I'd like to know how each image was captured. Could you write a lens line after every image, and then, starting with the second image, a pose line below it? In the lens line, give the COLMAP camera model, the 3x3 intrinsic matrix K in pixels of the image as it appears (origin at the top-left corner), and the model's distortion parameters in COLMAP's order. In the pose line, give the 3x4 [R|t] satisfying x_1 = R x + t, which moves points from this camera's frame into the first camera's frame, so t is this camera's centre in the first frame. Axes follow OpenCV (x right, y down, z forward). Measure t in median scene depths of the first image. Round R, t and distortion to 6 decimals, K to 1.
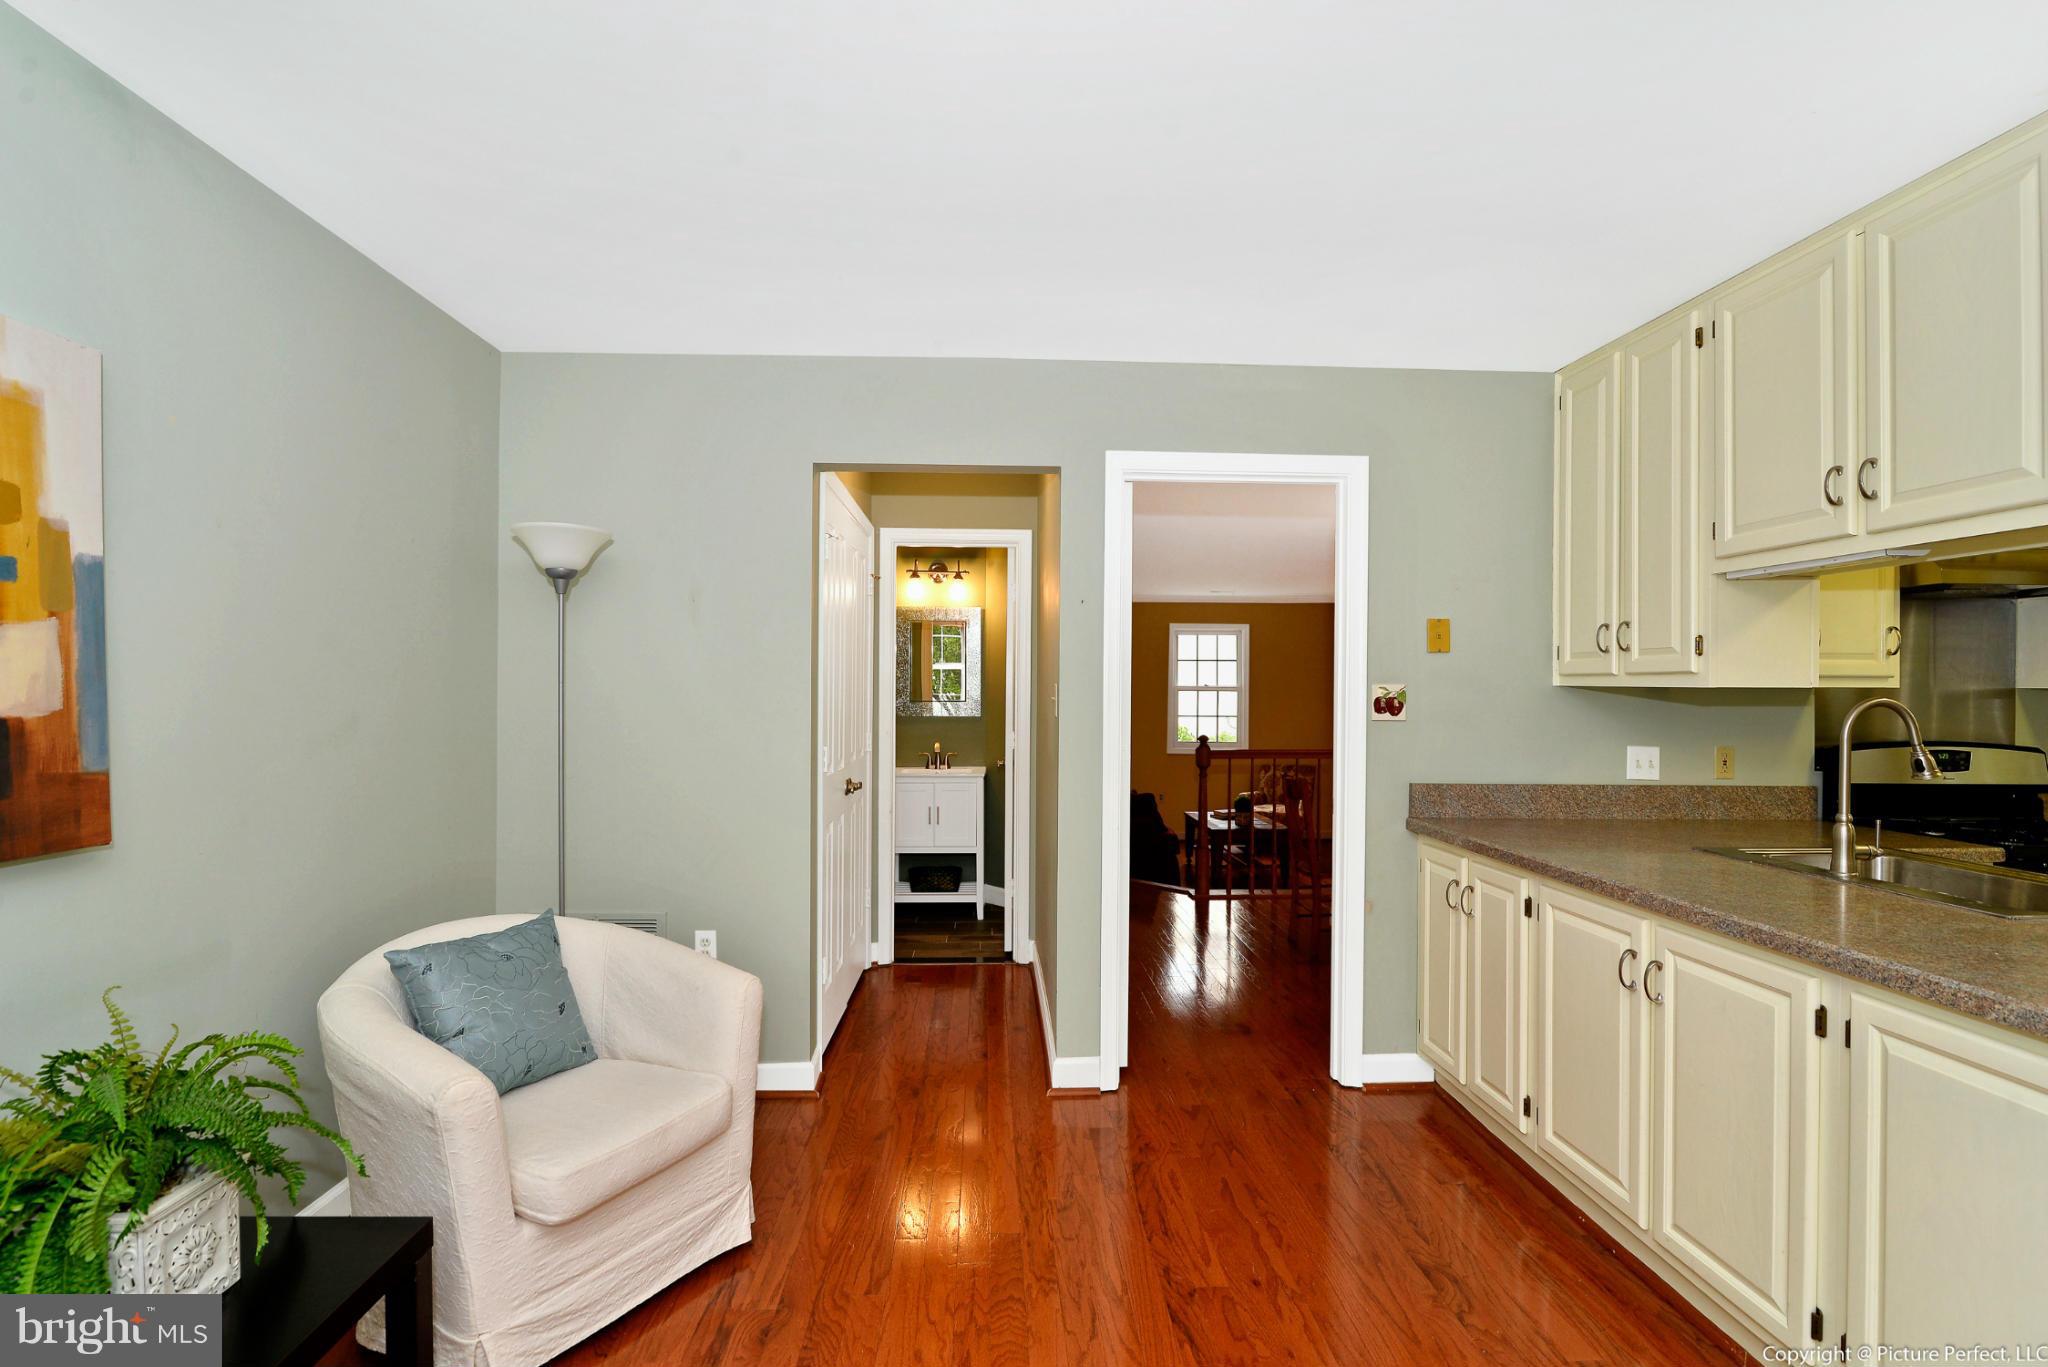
lens RADIAL K [[972.8, 0, 1024.1], [0, 972.8, 685.7], [0, 0, 1]] dist [-0.019813, 0.000853]
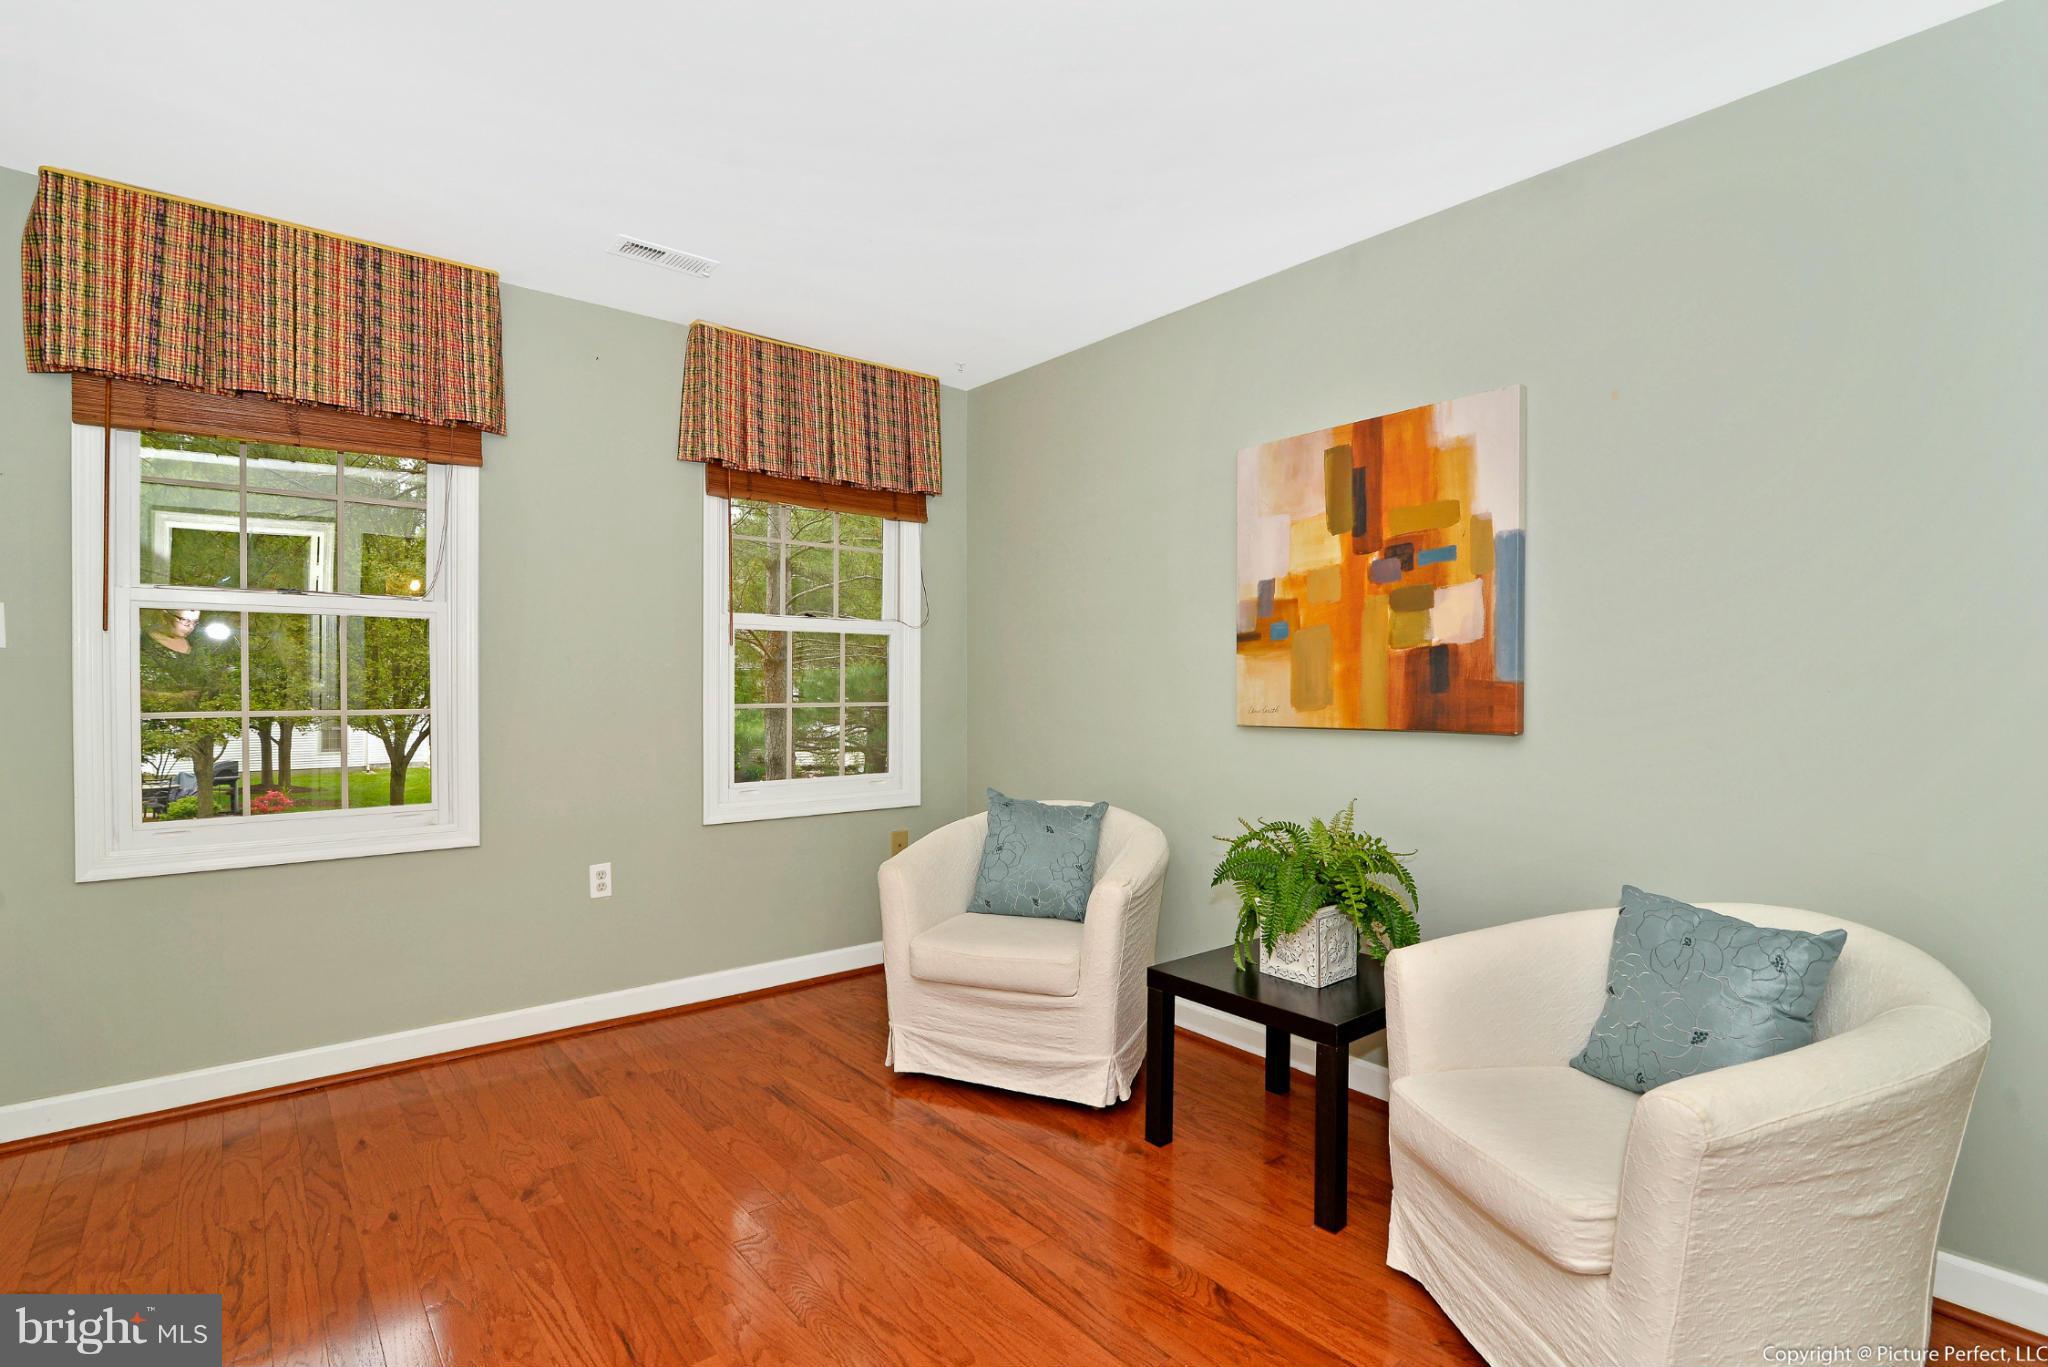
lens RADIAL K [[972.8, 0, 1016.5], [0, 972.8, 686.6], [0, 0, 1]] dist [-0.019813, 0.000853]
pose [[-0.803085, -0.014818, -0.595680, 0.241144], [-0.009723, 0.999884, -0.011764, 0.061548], [0.595785, -0.003656, -0.803136, 0.870407]]
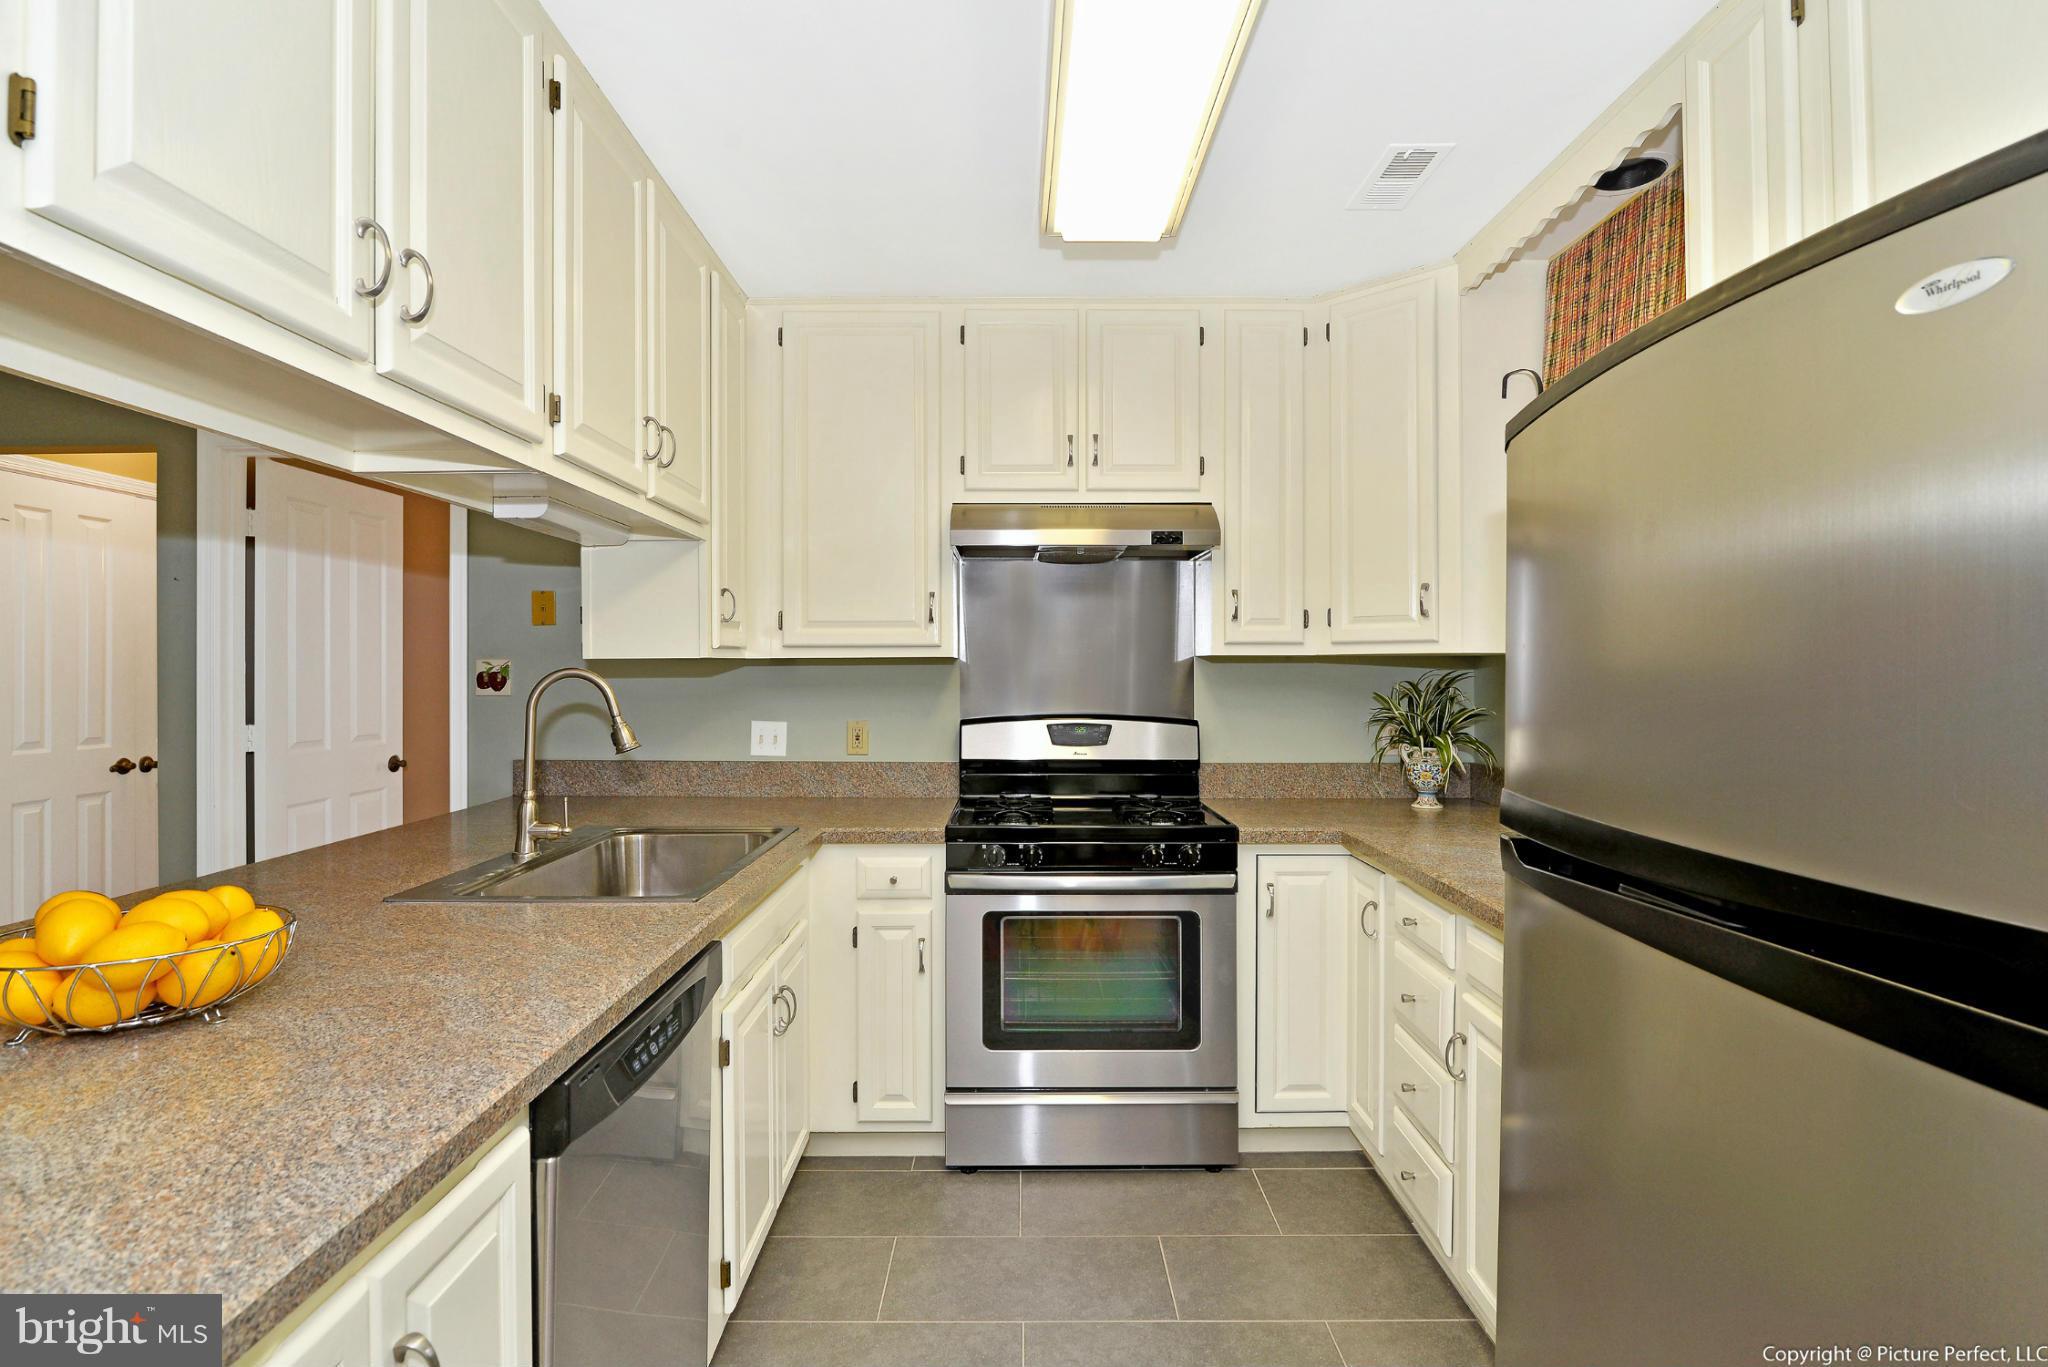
lens RADIAL K [[972.8, 0, 1030.5], [0, 972.8, 656.0], [0, 0, 1]] dist [-0.019813, 0.000853]
pose [[0.999175, -0.008997, -0.039613, 0.960726], [0.008755, 0.999942, -0.006268, 0.006990], [0.039667, 0.005916, 0.999195, 0.044344]]
